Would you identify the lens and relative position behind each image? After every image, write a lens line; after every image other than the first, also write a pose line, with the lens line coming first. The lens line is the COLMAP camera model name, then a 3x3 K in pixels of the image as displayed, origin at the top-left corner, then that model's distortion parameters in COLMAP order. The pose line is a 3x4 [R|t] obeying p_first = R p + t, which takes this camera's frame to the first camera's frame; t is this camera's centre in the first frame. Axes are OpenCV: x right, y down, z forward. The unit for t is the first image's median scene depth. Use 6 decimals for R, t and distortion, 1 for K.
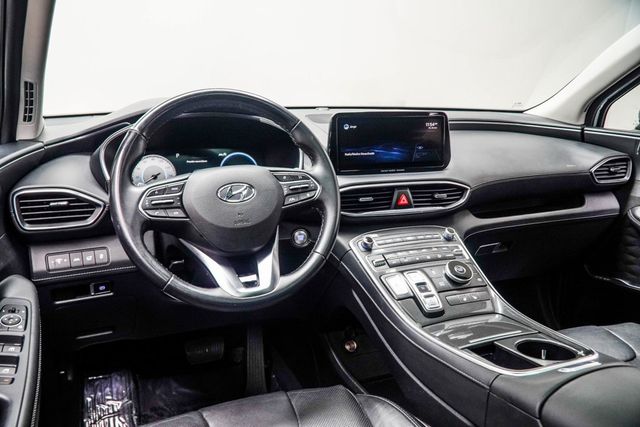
lens RADIAL K [[494.7, 0, 317.9], [0, 494.7, 213.3], [0, 0, 1]] dist [-0.001499, -0.002162]
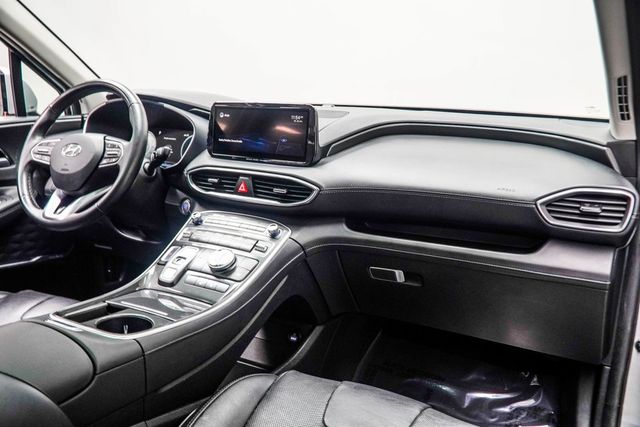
lens RADIAL K [[494.7, 0, 322.1], [0, 494.7, 214.6], [0, 0, 1]] dist [-0.001499, -0.002162]
pose [[0.654663, 0.175767, -0.735203, 1.014317], [-0.200126, 0.978188, 0.055656, -0.059816], [0.728949, 0.110698, 0.675559, 0.417336]]
